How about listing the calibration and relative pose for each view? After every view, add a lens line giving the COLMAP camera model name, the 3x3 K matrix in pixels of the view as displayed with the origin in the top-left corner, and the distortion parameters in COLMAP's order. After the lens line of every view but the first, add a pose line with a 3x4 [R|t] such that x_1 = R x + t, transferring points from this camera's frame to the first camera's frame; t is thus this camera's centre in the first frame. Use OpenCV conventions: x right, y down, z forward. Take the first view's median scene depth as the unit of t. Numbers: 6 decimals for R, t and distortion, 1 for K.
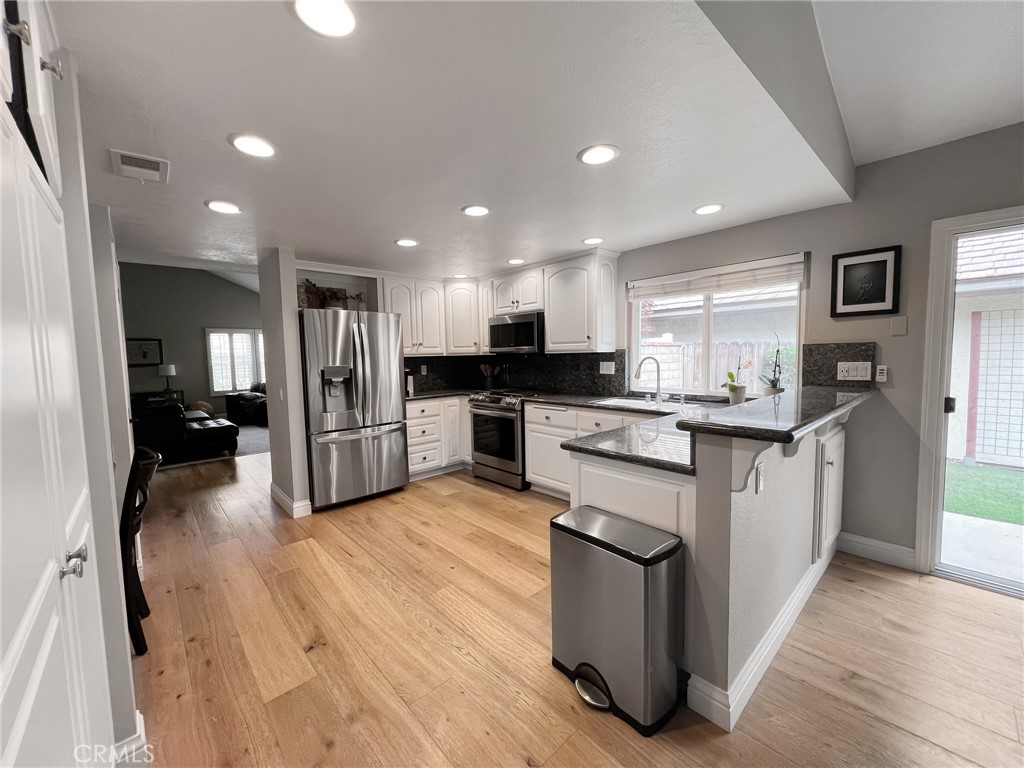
lens RADIAL K [[408.4, 0, 509.7], [0, 408.4, 382.8], [0, 0, 1]] dist [-0.001294, 0.000668]
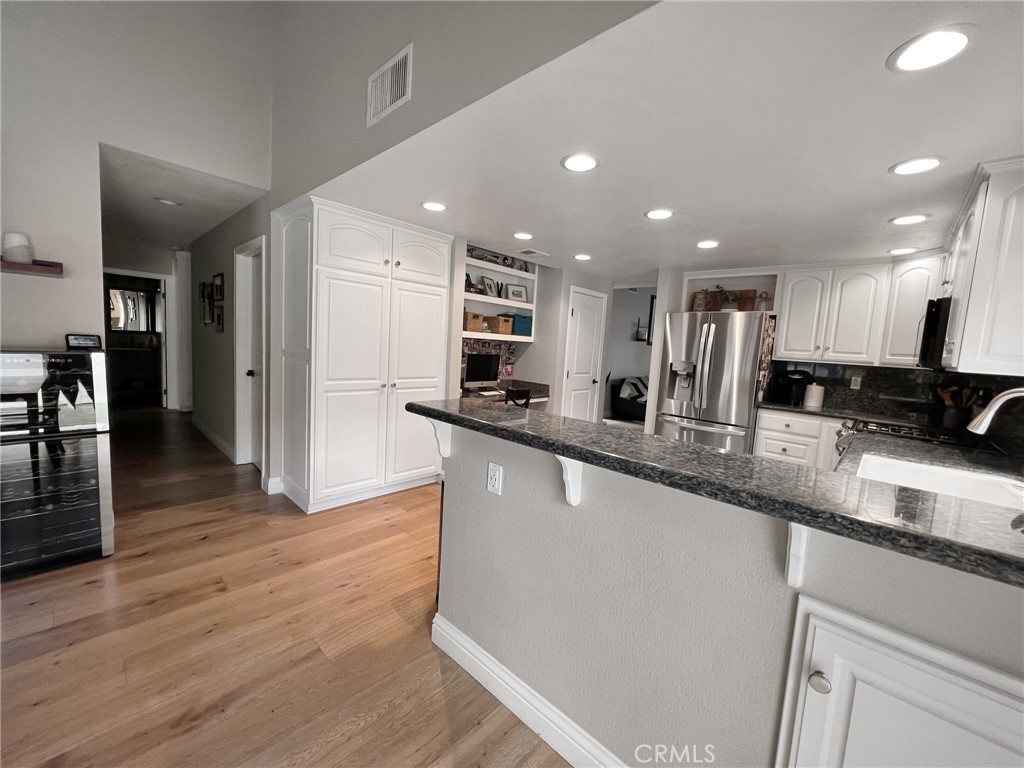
lens RADIAL K [[408.4, 0, 508.9], [0, 408.4, 382.5], [0, 0, 1]] dist [-0.001294, 0.000668]
pose [[0.075829, 0.123644, -0.989425, 0.841931], [-0.131609, 0.984842, 0.112985, -0.056621], [0.988397, 0.121650, 0.090952, 0.499838]]
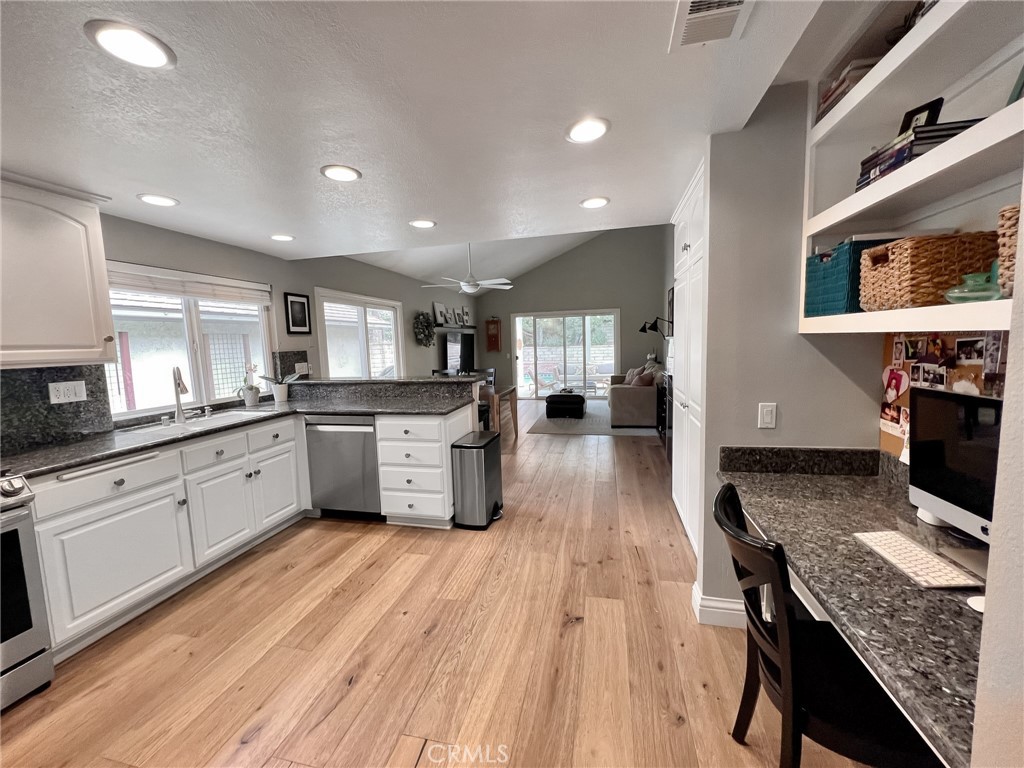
lens RADIAL K [[408.4, 0, 508.7], [0, 408.4, 383.2], [0, 0, 1]] dist [-0.001294, 0.000668]
pose [[-0.561822, -0.042752, 0.826153, -0.807026], [0.104310, 0.987032, 0.122012, -0.072344], [-0.820655, 0.154725, -0.550077, 1.065153]]
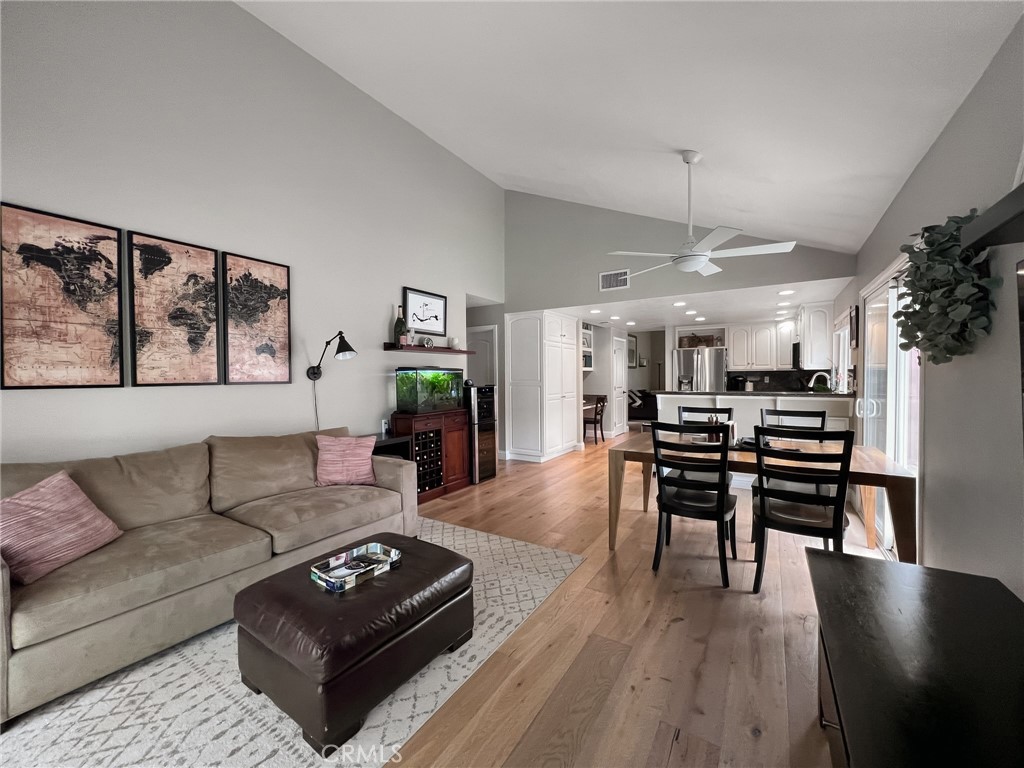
lens RADIAL K [[408.4, 0, 509.4], [0, 408.4, 382.4], [0, 0, 1]] dist [-0.001294, 0.000668]
pose [[0.263189, 0.036662, -0.964048, 1.751273], [-0.065084, 0.997676, 0.020173, 0.018806], [0.962547, 0.057434, 0.264963, -0.592730]]
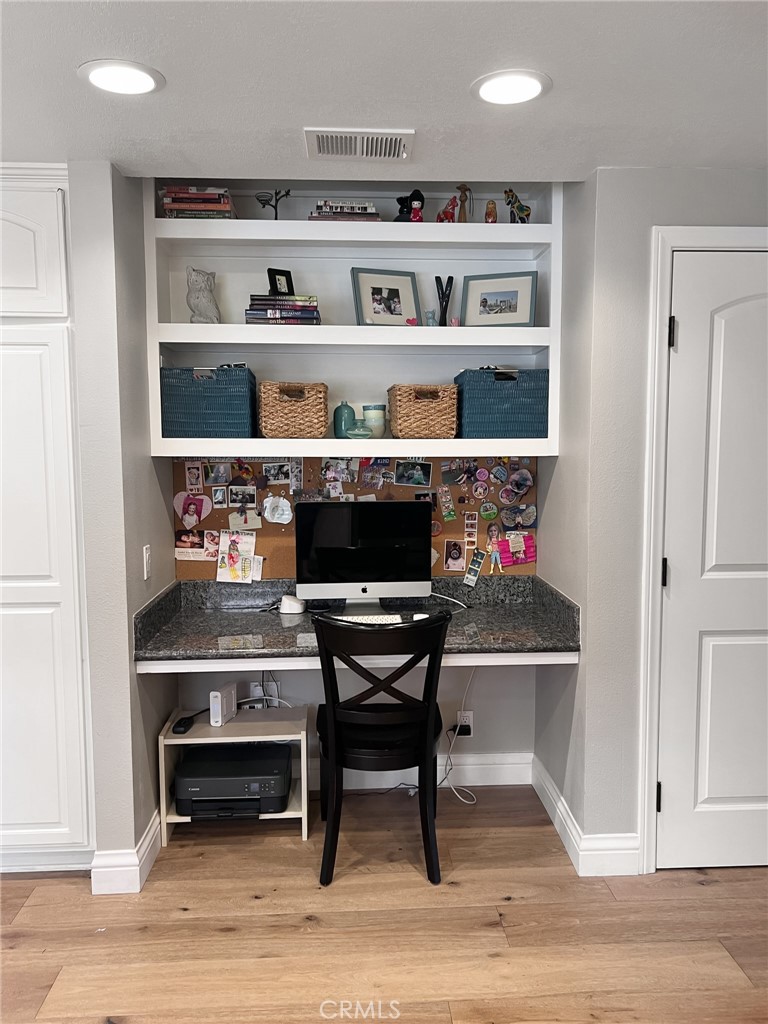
lens RADIAL K [[775.3, 0, 383.8], [0, 775.3, 527.5], [0, 0, 1]] dist [0.074202, -0.004672]
pose [[-0.633785, 0.105448, -0.766288, 0.009435], [-0.036799, 0.985432, 0.166040, -0.109410], [0.772634, 0.133432, -0.620672, 1.186764]]
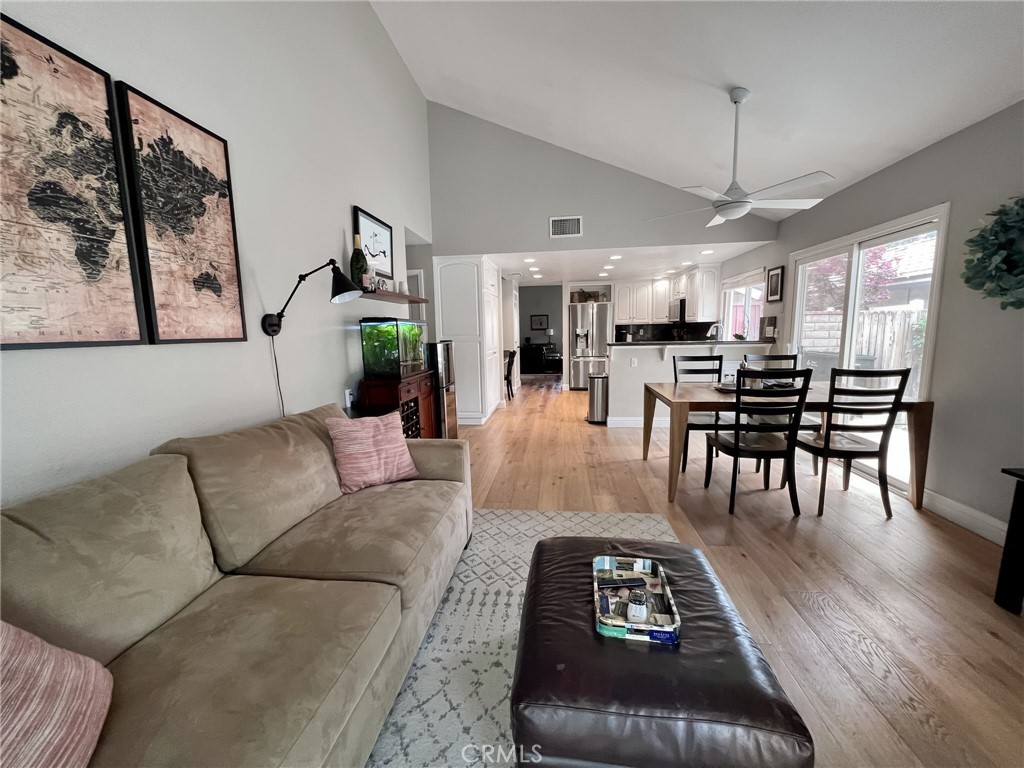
lens RADIAL K [[408.4, 0, 509.6], [0, 408.4, 382.2], [0, 0, 1]] dist [-0.001294, 0.000668]
pose [[0.651387, 0.104136, -0.751565, 1.313241], [-0.046770, 0.994164, 0.097215, 0.066794], [0.757302, -0.028173, 0.652456, -1.009192]]
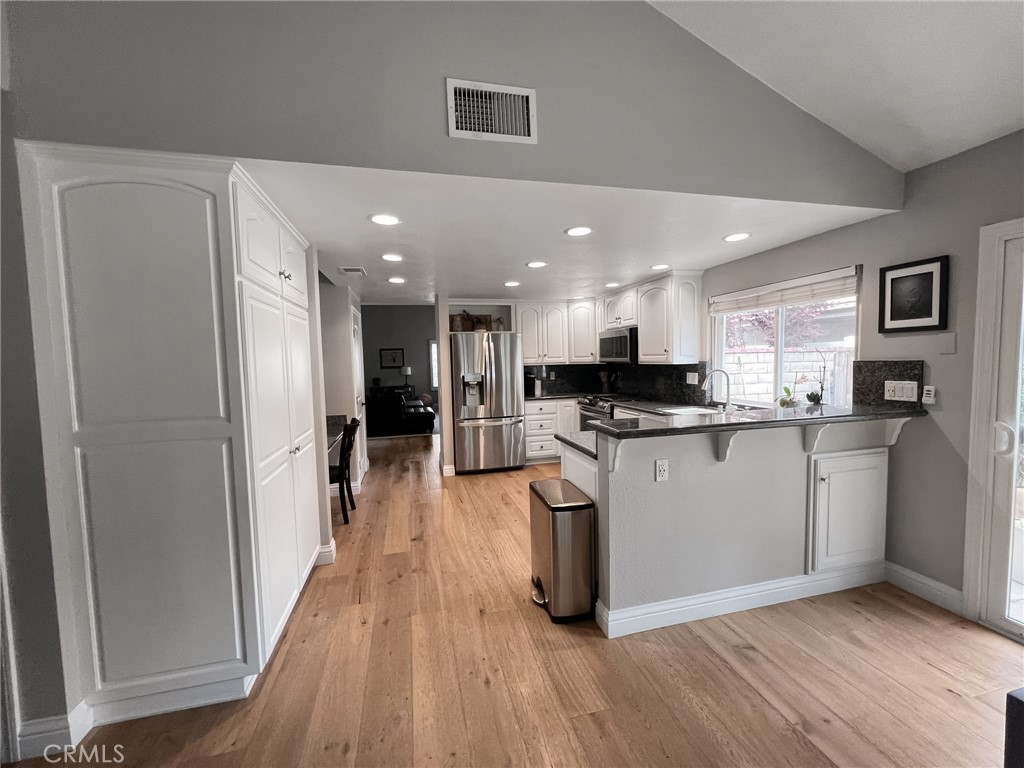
lens RADIAL K [[408.4, 0, 509.2], [0, 408.4, 382.9], [0, 0, 1]] dist [-0.001294, 0.000668]
pose [[0.878698, 0.027714, -0.476572, 0.436357], [-0.028209, 0.999583, 0.006117, -0.023689], [0.476543, 0.008069, 0.879114, -0.218229]]
